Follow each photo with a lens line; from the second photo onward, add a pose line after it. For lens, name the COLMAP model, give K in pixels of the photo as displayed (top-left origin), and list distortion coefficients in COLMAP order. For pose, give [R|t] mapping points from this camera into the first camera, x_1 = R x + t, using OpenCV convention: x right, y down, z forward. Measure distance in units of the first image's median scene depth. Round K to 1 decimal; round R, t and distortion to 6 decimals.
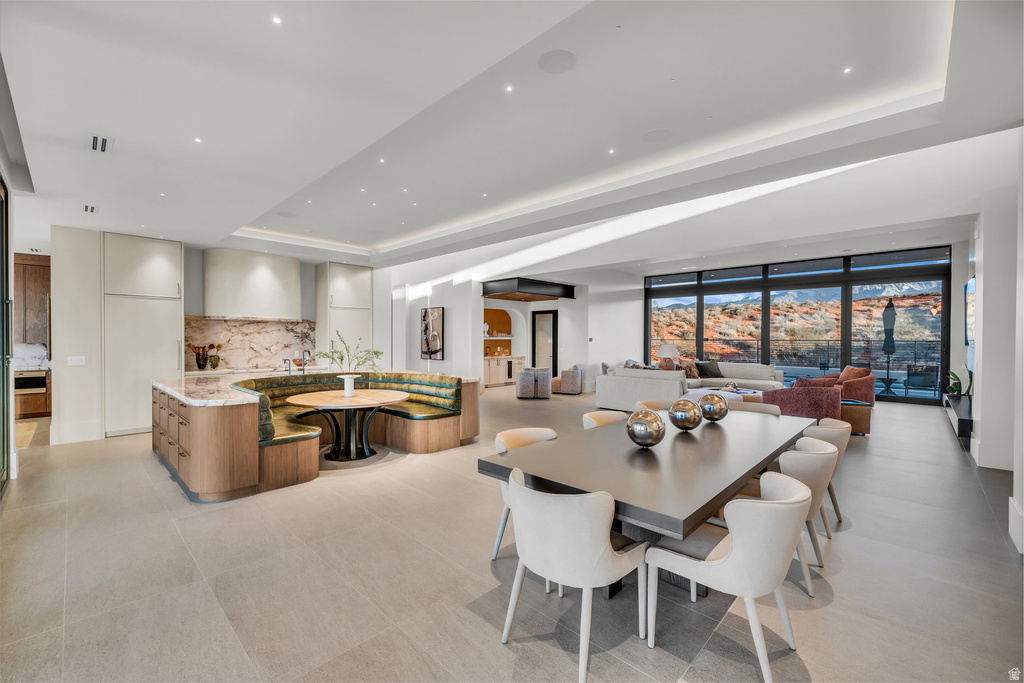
lens RADIAL K [[397.0, 0, 515.4], [0, 397.0, 341.6], [0, 0, 1]] dist [0.000024, 0.000004]
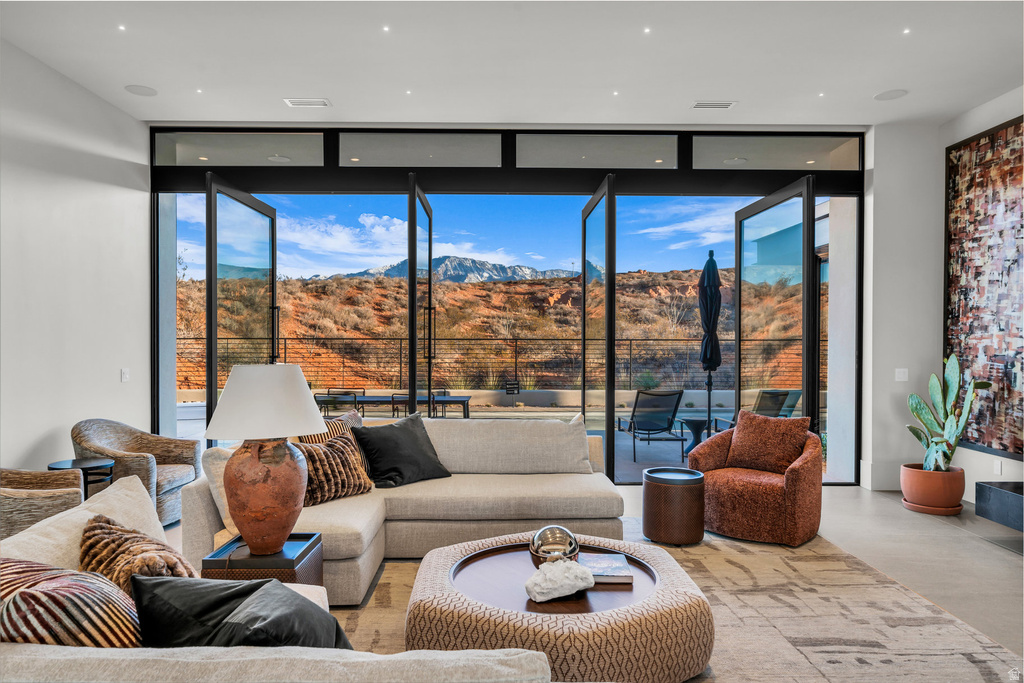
lens RADIAL K [[691.7, 0, 512.0], [0, 691.7, 341.5], [0, 0, 1]] dist [0.004519, 0.003948]
pose [[0.705550, -0.007078, 0.708625, 0.150030], [0.005934, 0.999974, 0.004079, -0.004576], [-0.708635, 0.001327, 0.705574, 0.448312]]
